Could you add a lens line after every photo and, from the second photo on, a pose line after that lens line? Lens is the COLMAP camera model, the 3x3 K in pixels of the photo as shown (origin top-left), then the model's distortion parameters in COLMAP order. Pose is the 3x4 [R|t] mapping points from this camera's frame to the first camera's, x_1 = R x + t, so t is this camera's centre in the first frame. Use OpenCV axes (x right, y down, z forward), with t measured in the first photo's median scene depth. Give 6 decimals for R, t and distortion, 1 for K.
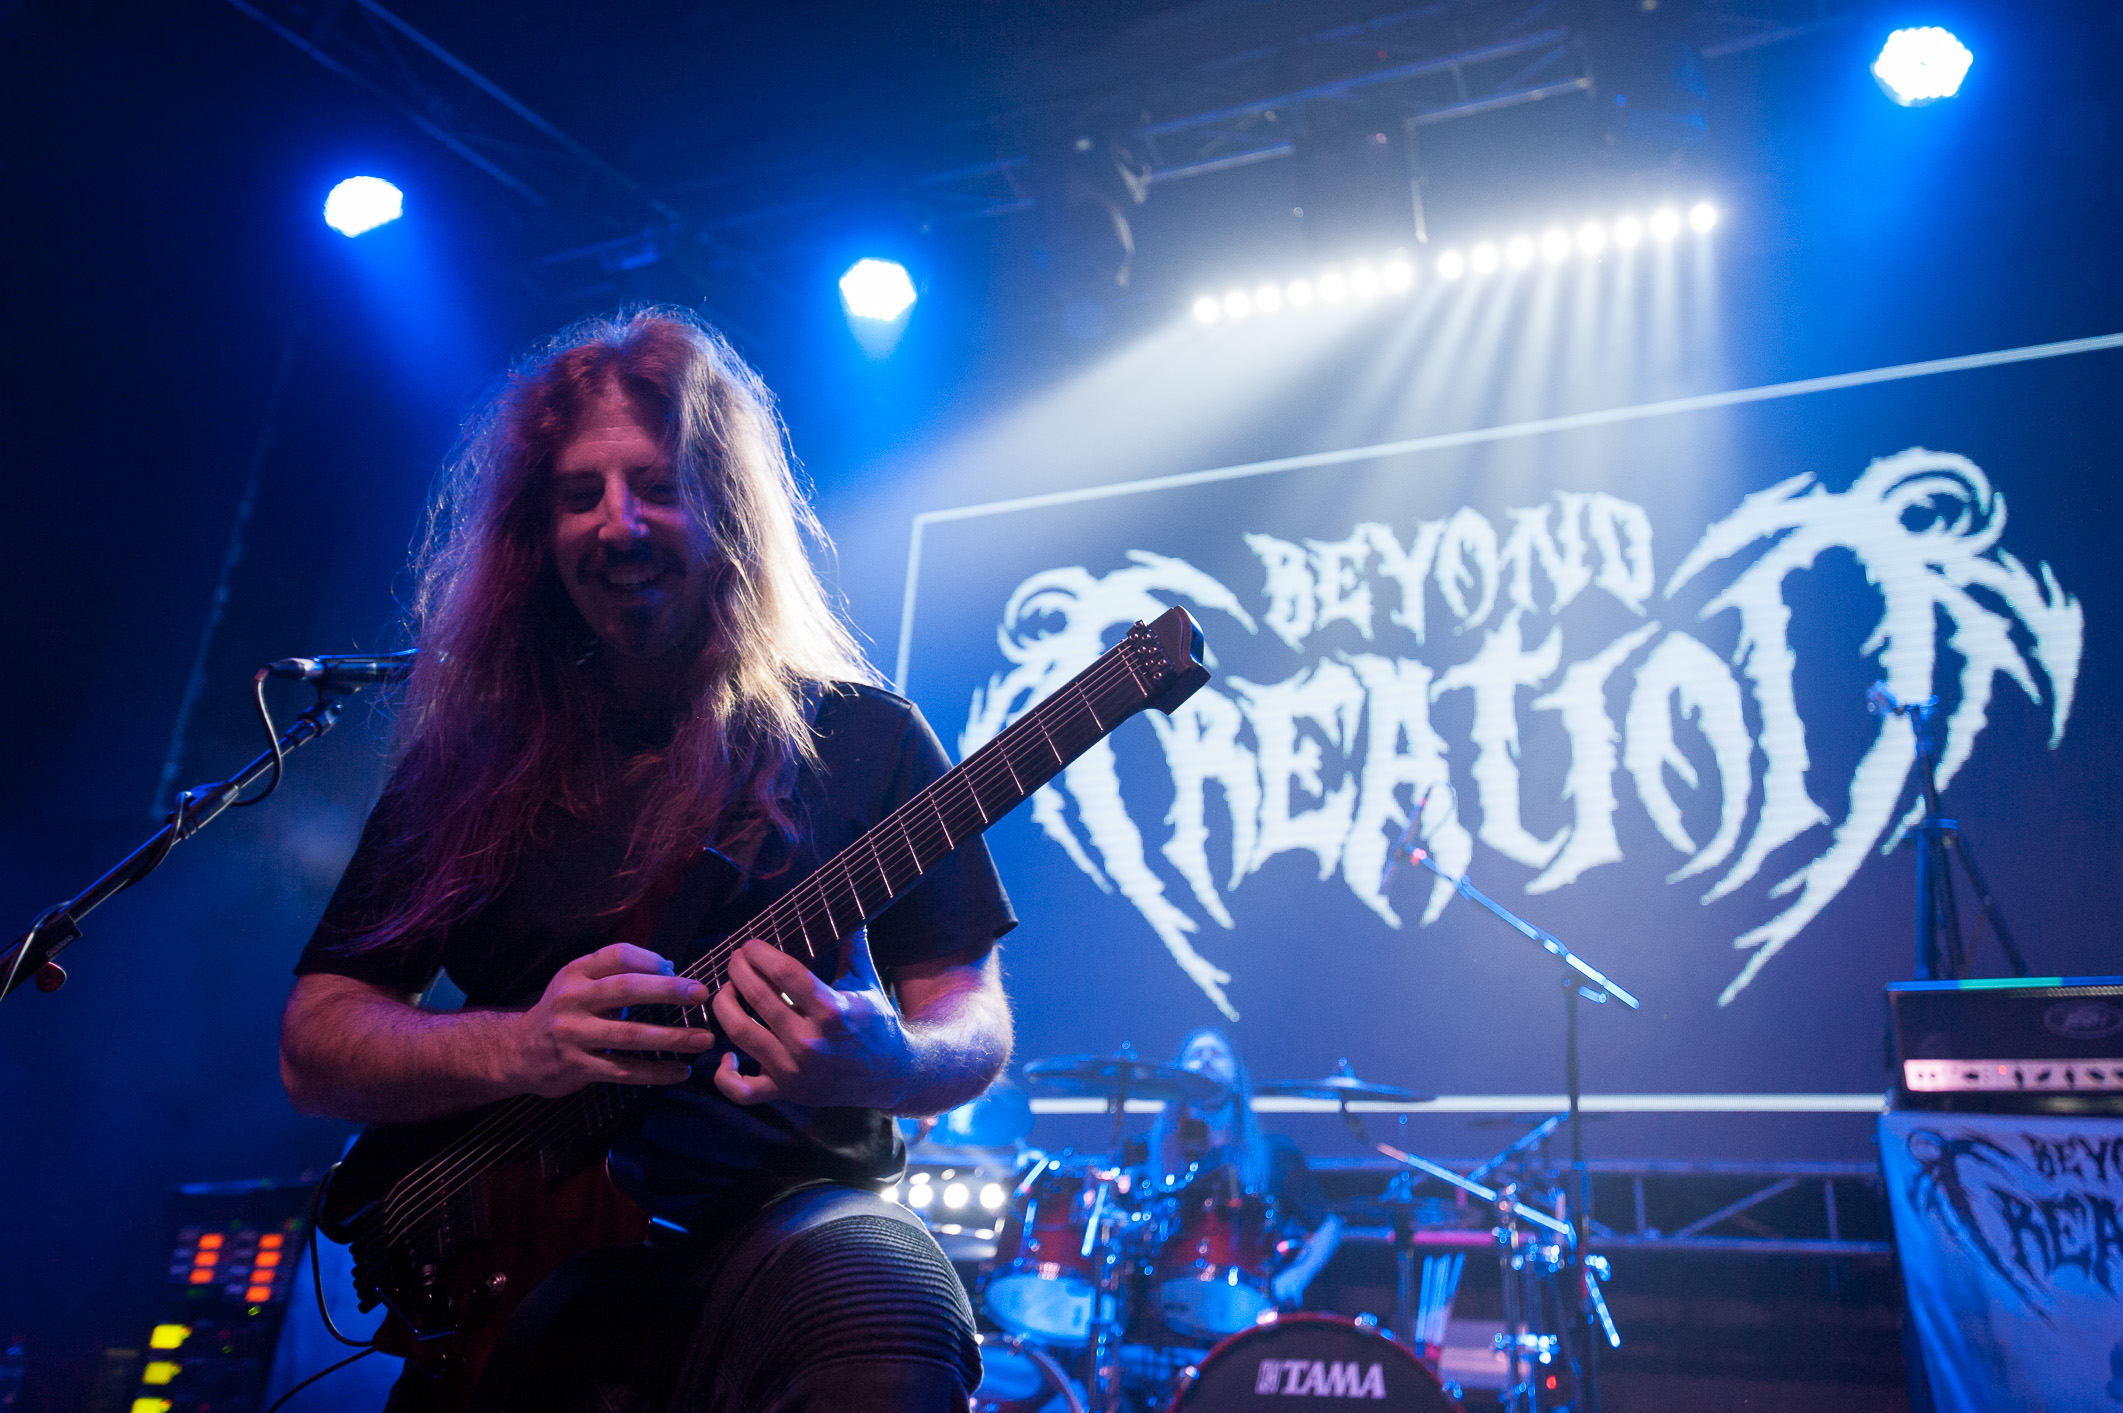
lens RADIAL K [[1674.7, 0, 1076.2], [0, 1674.7, 693.1], [0, 0, 1]] dist [0.044745, -0.007300]
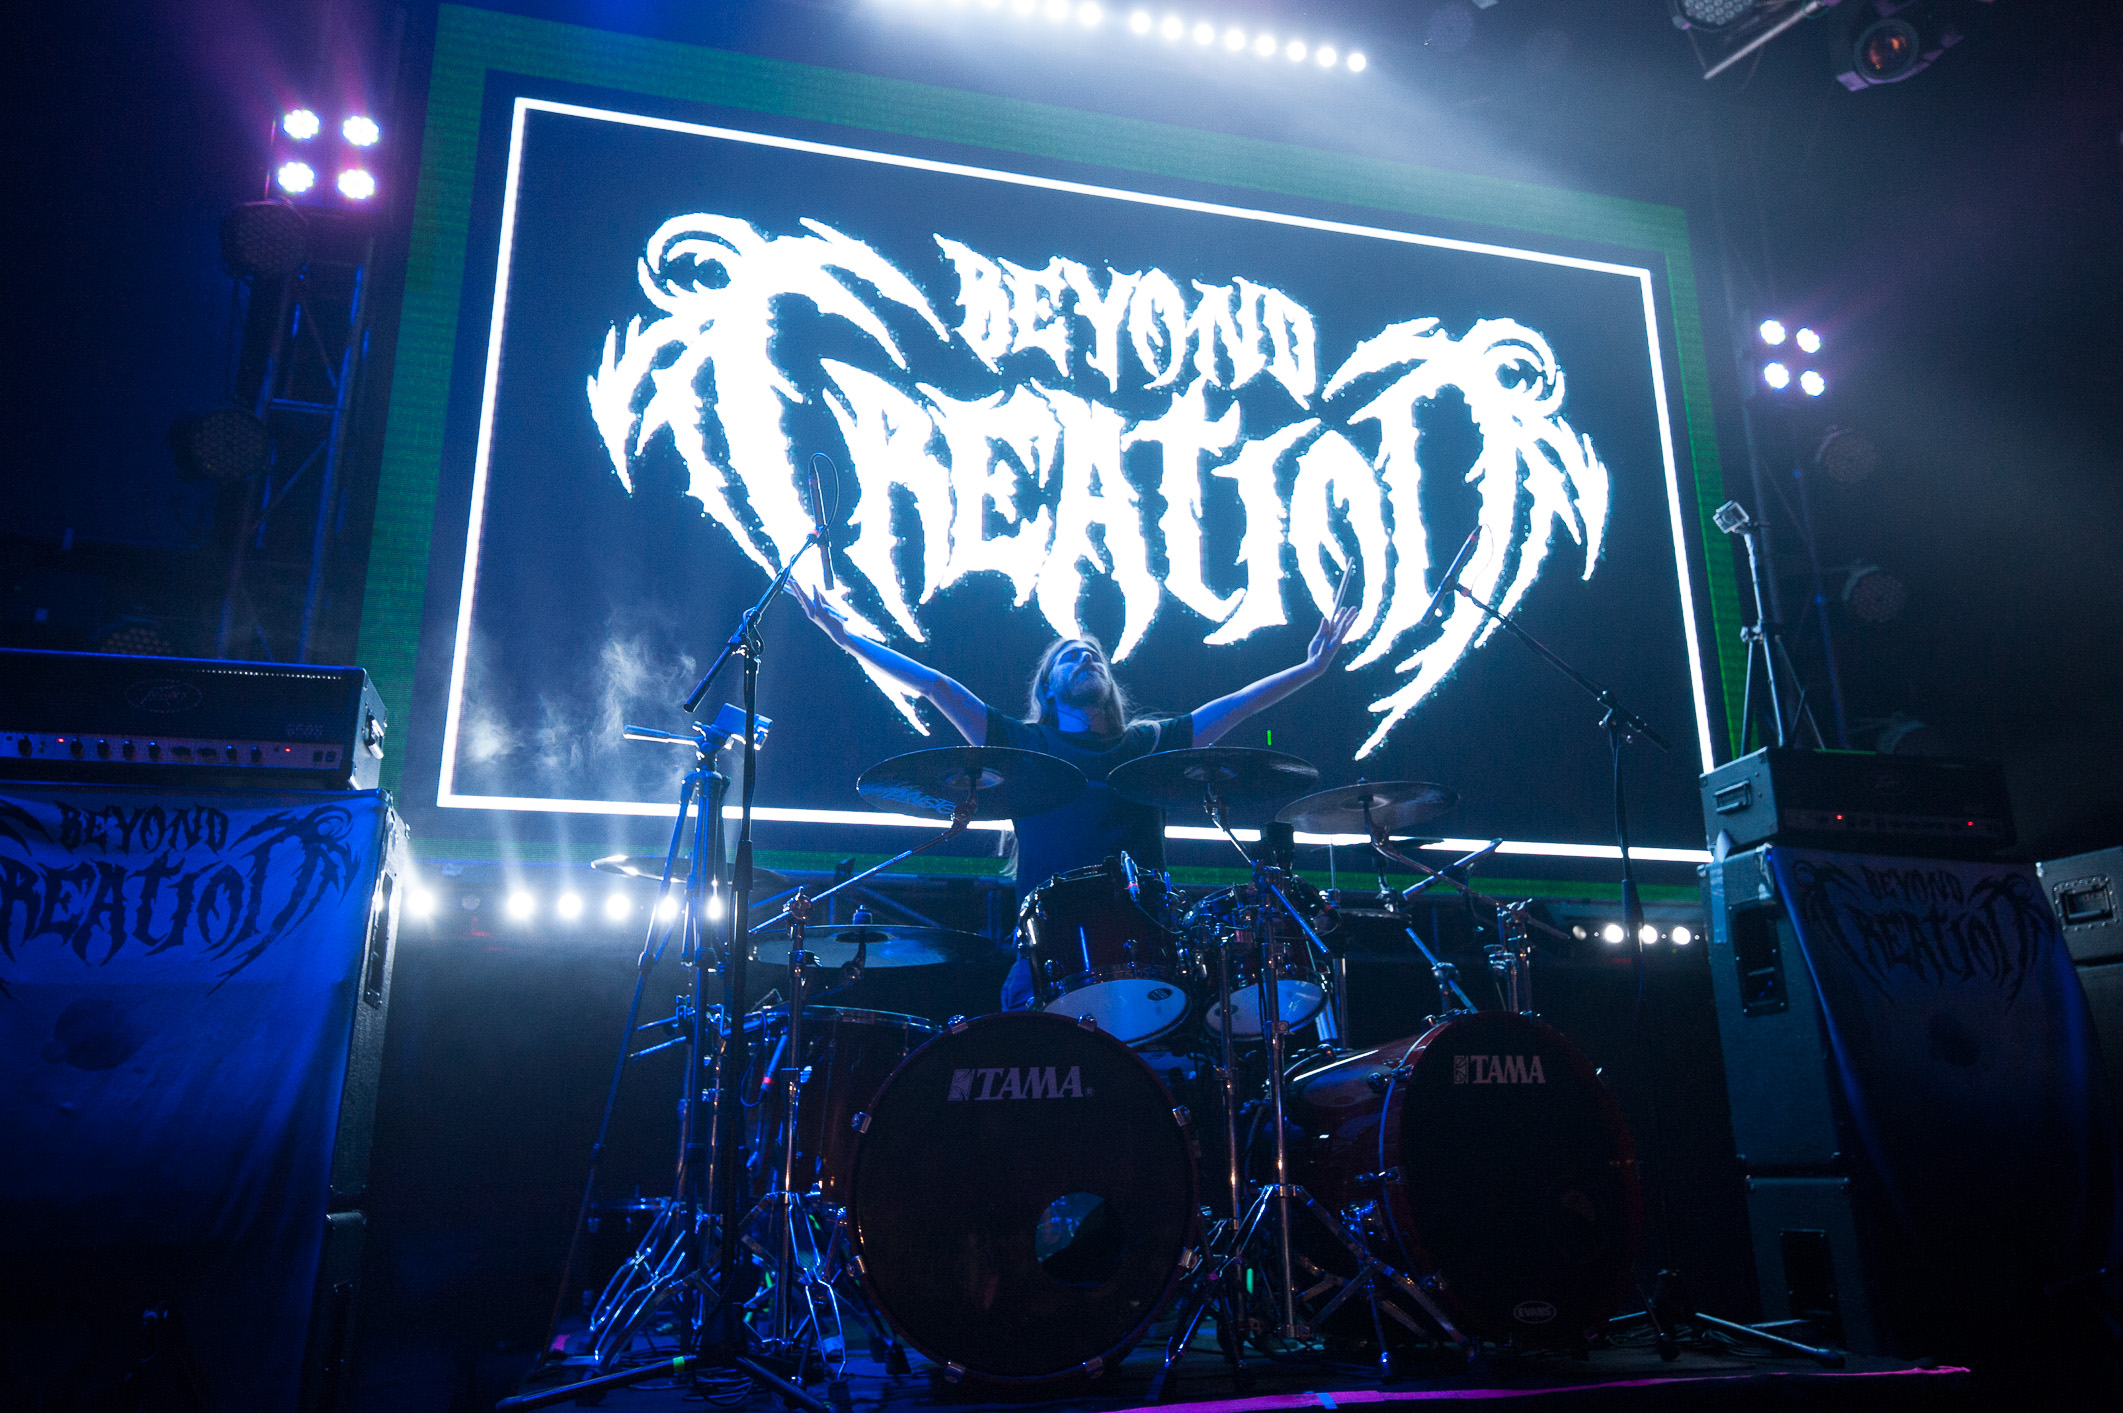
lens RADIAL K [[1575.0, 0, 1099.5], [0, 1575.0, 676.3], [0, 0, 1]] dist [0.034519, 0.003810]
pose [[0.801775, 0.112325, 0.586975, -0.366036], [-0.183110, 0.981112, 0.062370, 0.087571], [-0.568883, -0.157488, 0.807199, 0.224154]]
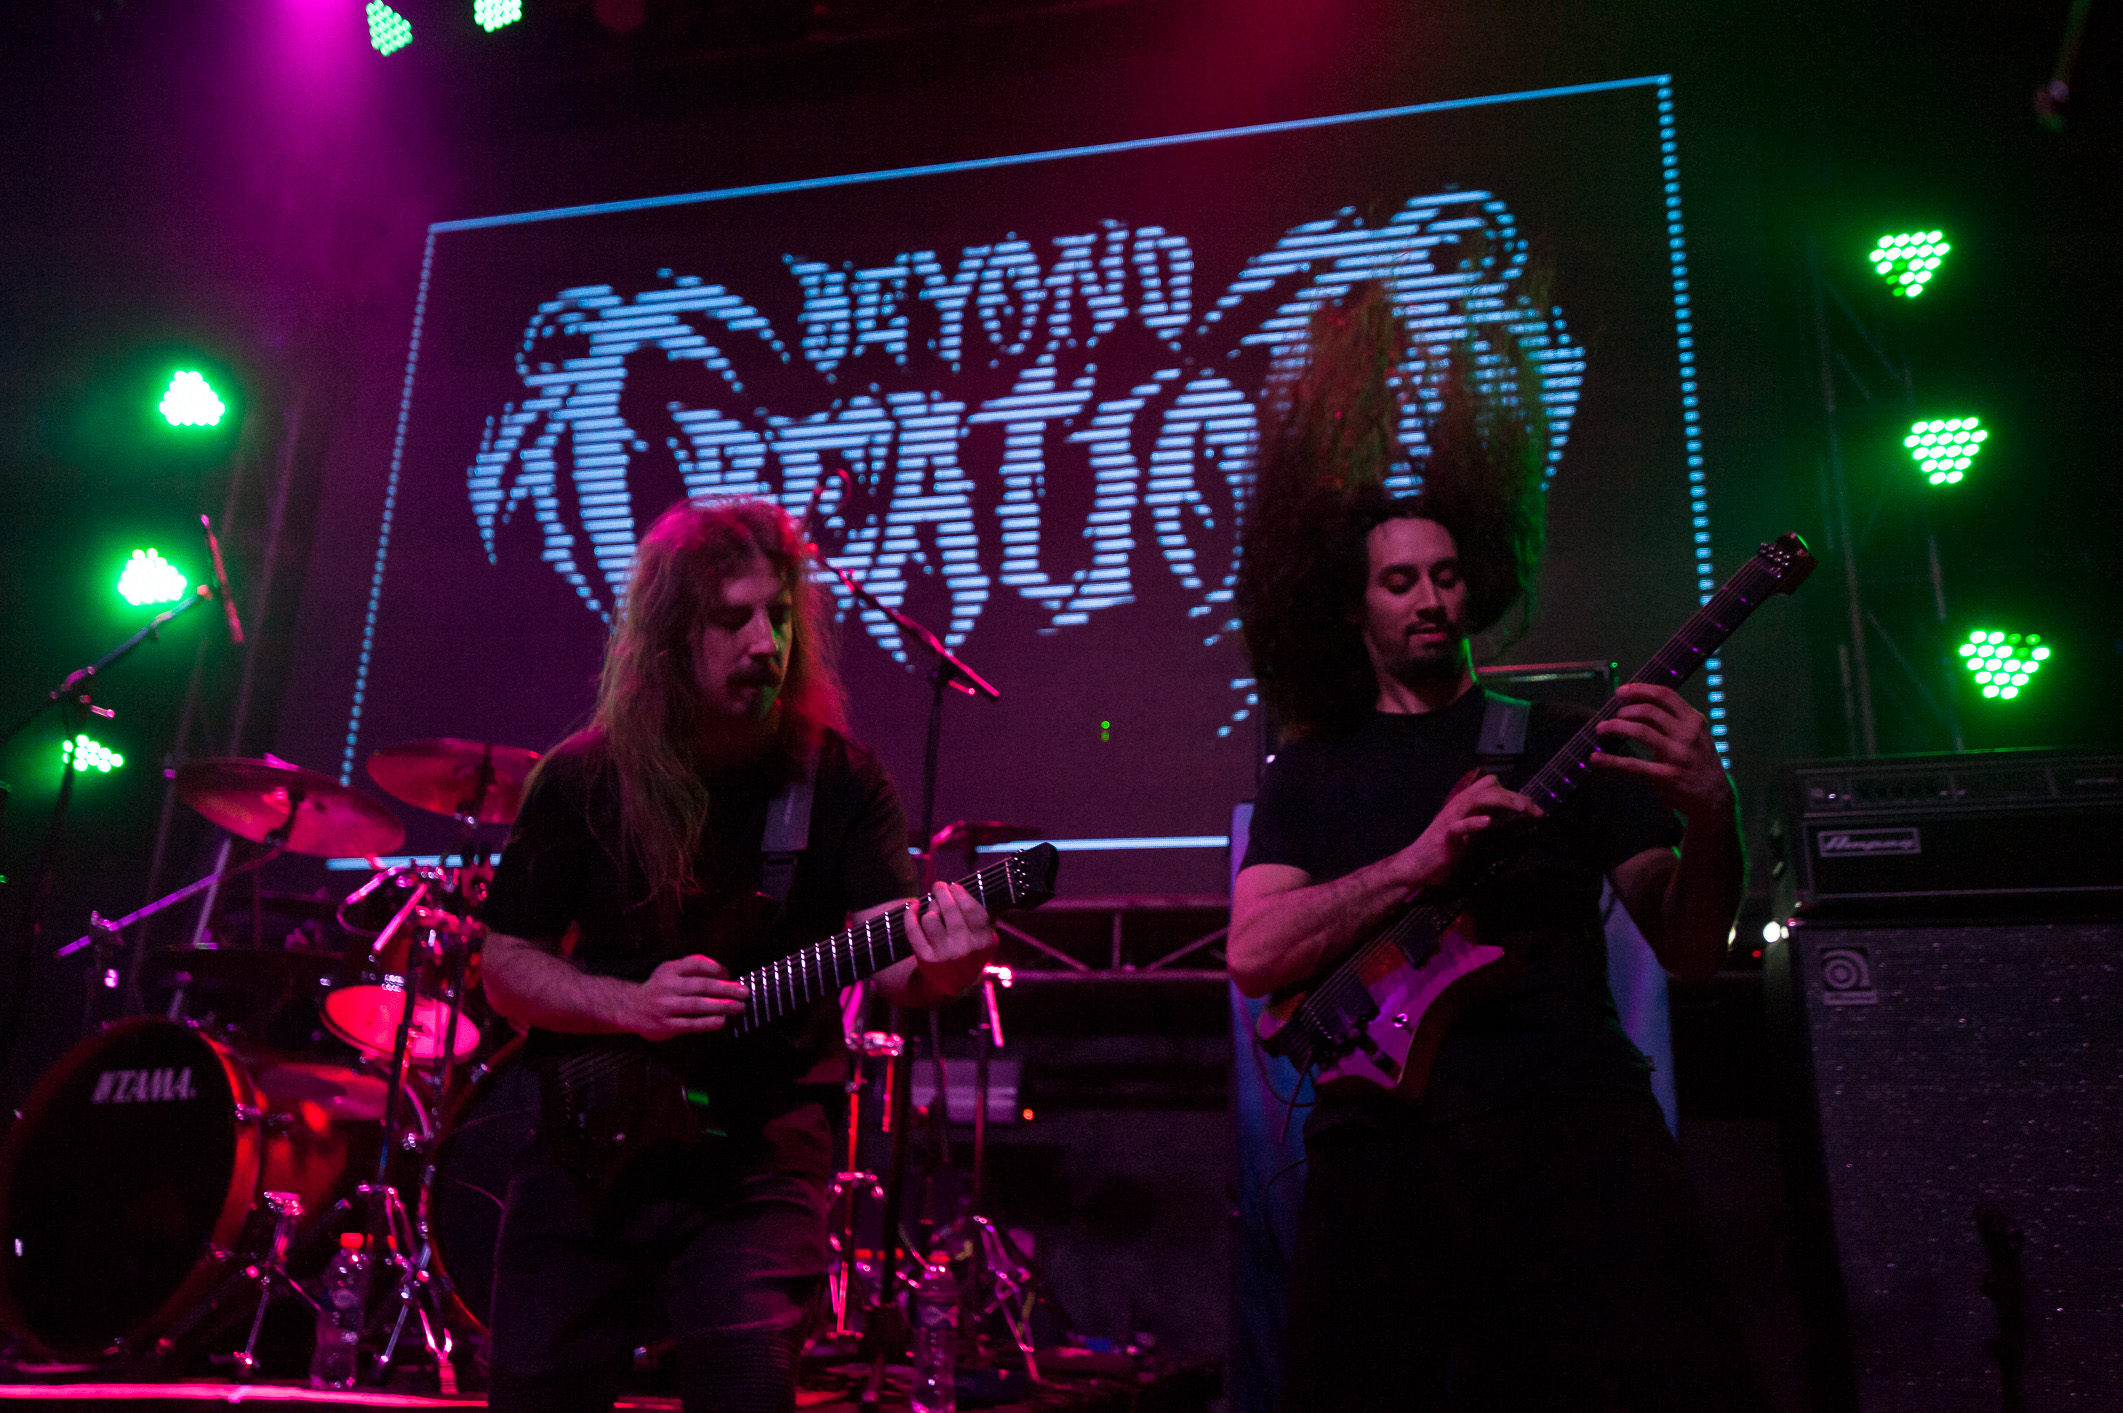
lens RADIAL K [[1722.0, 0, 1058.5], [0, 1722.0, 713.2], [0, 0, 1]] dist [0.029091, 0.011965]
pose [[0.990872, 0.012124, 0.134259, 0.144767], [-0.027390, 0.993280, 0.112449, 0.051337], [-0.131994, -0.115100, 0.984545, 0.020610]]
